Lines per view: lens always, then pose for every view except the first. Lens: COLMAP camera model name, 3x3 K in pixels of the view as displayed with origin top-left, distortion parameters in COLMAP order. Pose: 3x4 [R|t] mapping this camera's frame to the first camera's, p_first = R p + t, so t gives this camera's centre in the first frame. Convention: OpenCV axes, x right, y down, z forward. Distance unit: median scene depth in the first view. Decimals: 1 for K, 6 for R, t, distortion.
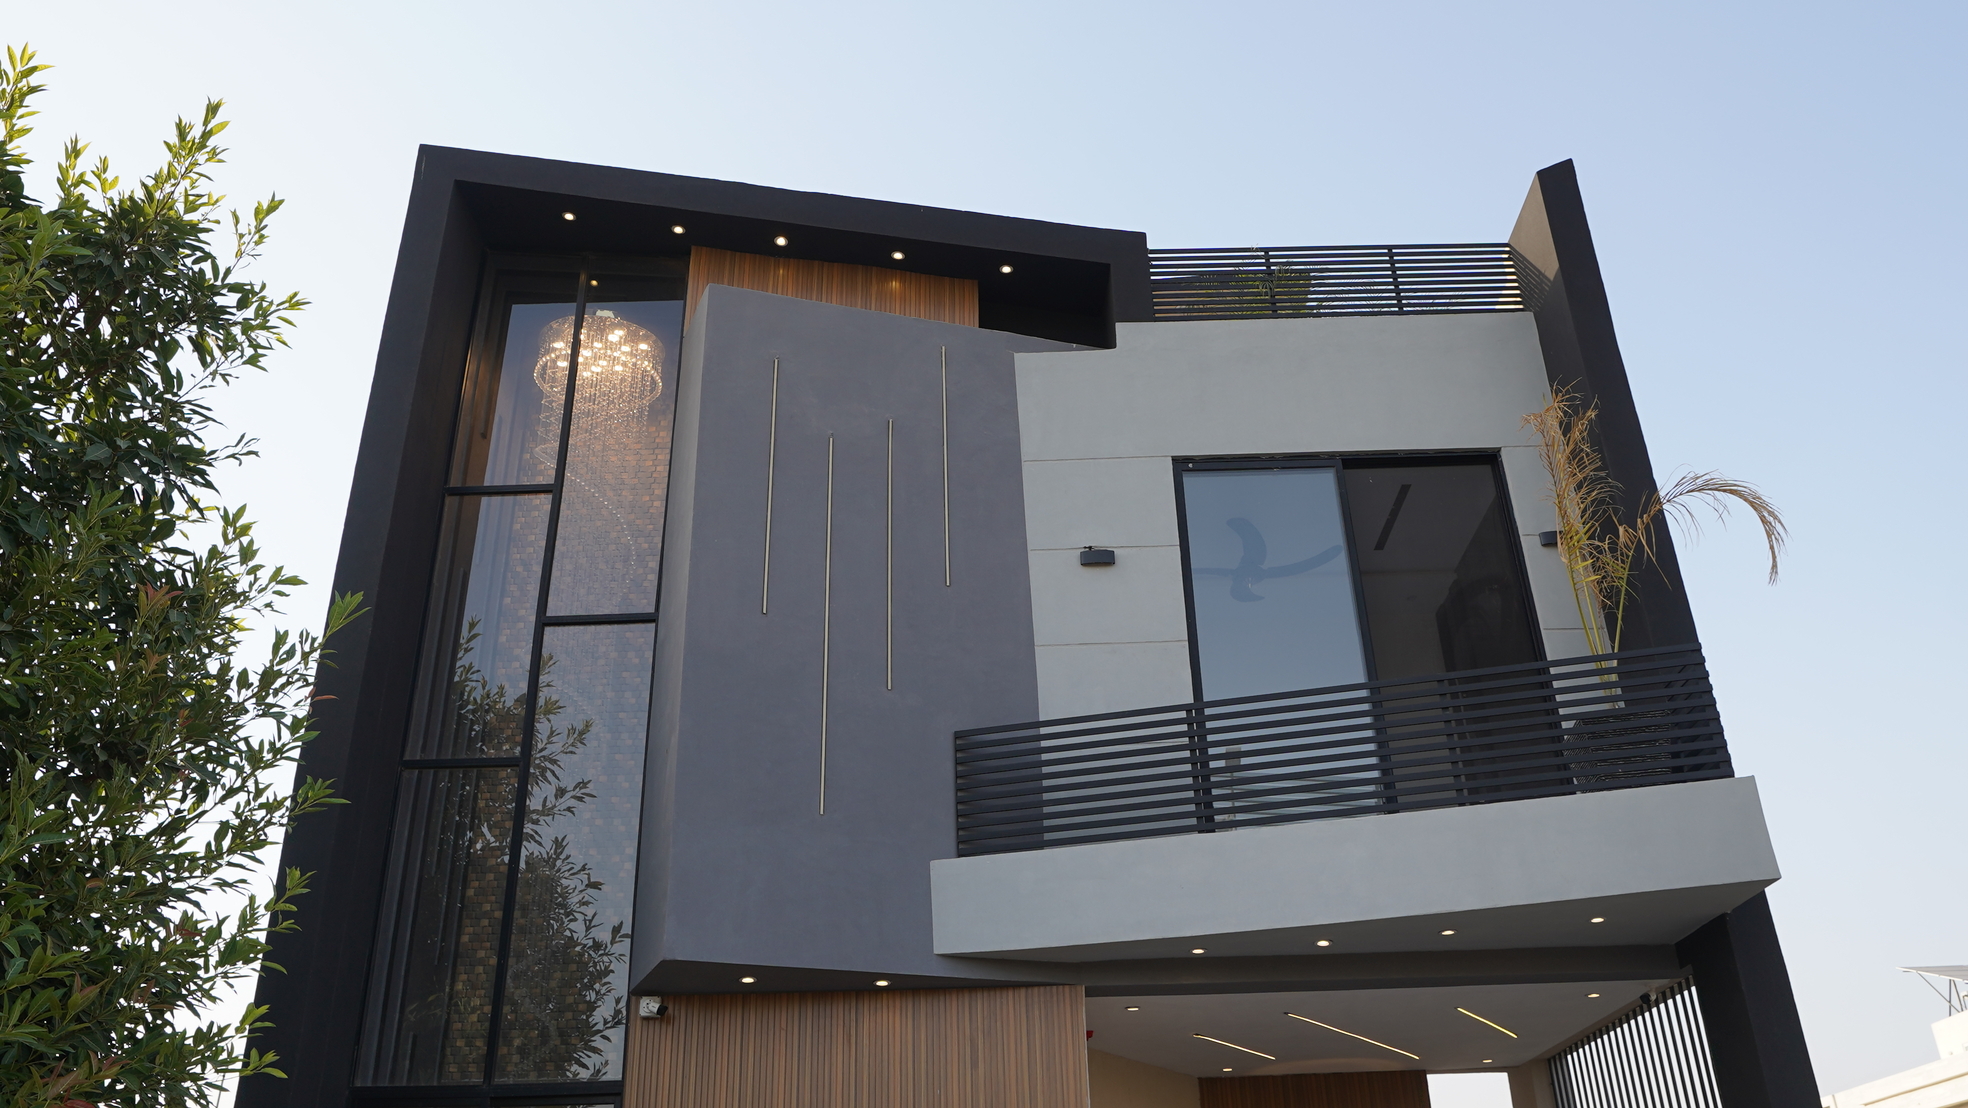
lens RADIAL K [[1545.5, 0, 983.7], [0, 1545.5, 547.5], [0, 0, 1]] dist [-0.051747, 0.012684]
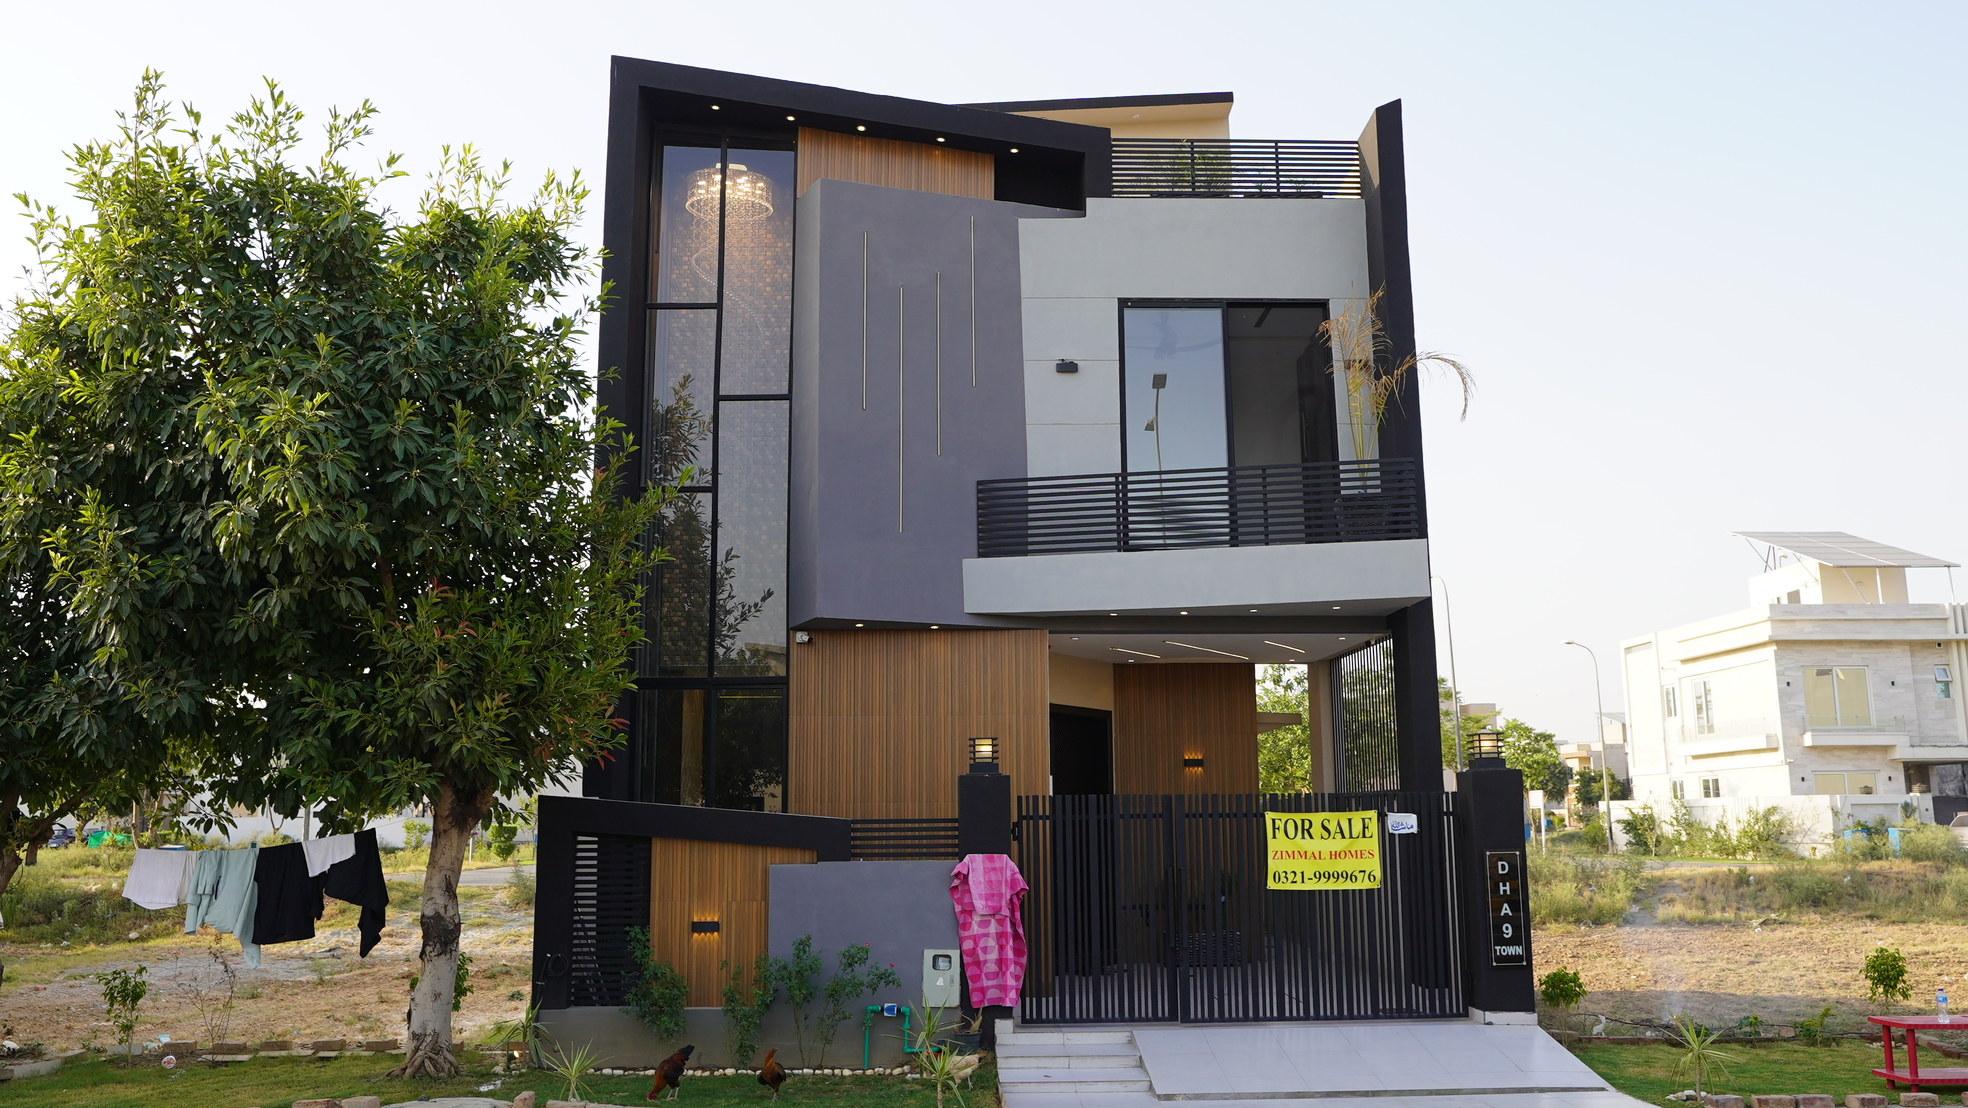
lens RADIAL K [[1545.5, 0, 984.0], [0, 1545.5, 549.6], [0, 0, 1]] dist [-0.051747, 0.012684]
pose [[0.999024, 0.023813, 0.037215, -0.067206], [-0.034249, 0.949525, 0.311815, -0.309701], [-0.027912, -0.312785, 0.949414, -0.571962]]
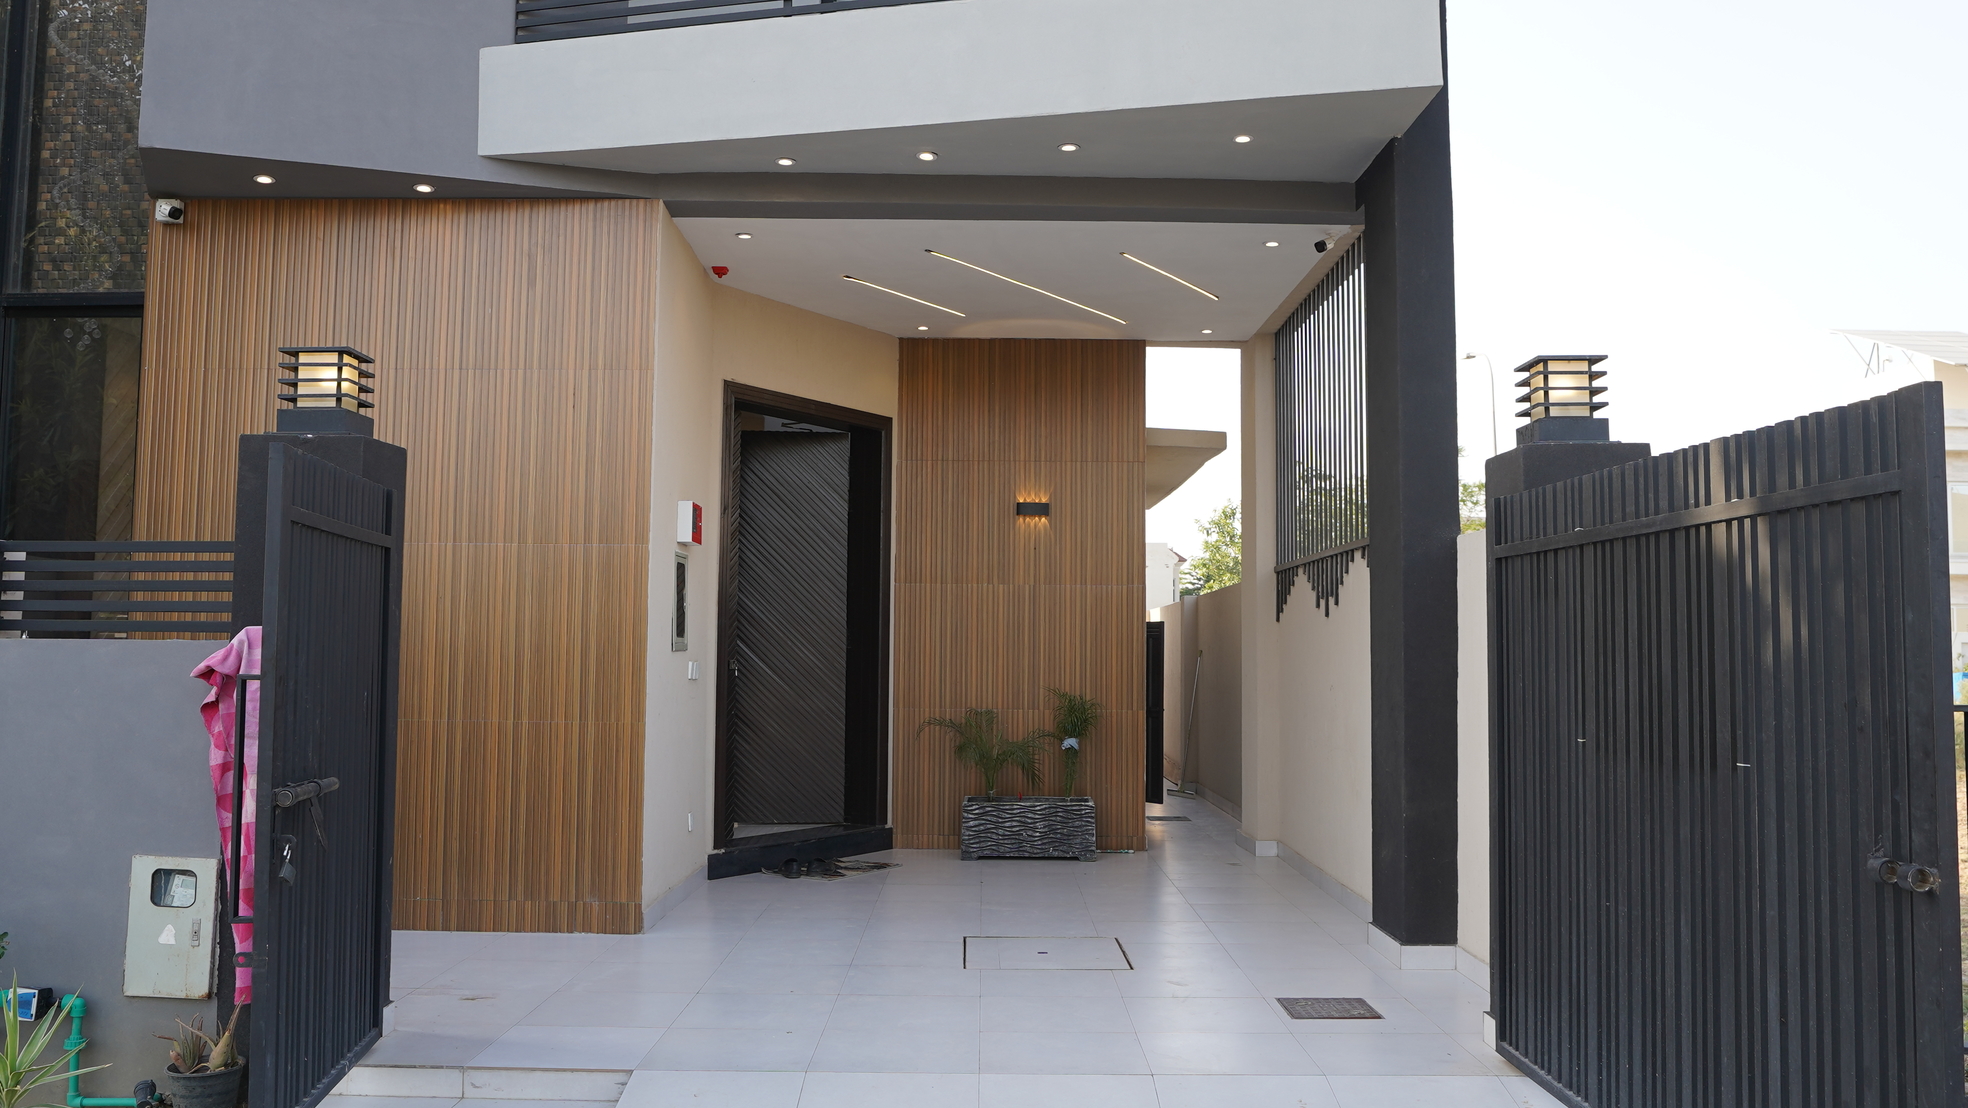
lens RADIAL K [[1545.5, 0, 982.8], [0, 1545.5, 554.8], [0, 0, 1]] dist [-0.051747, 0.012684]
pose [[0.999392, 0.032836, 0.011723, 0.213704], [-0.034743, 0.909709, 0.413791, 0.088570], [0.002923, -0.413947, 0.910296, 0.110464]]
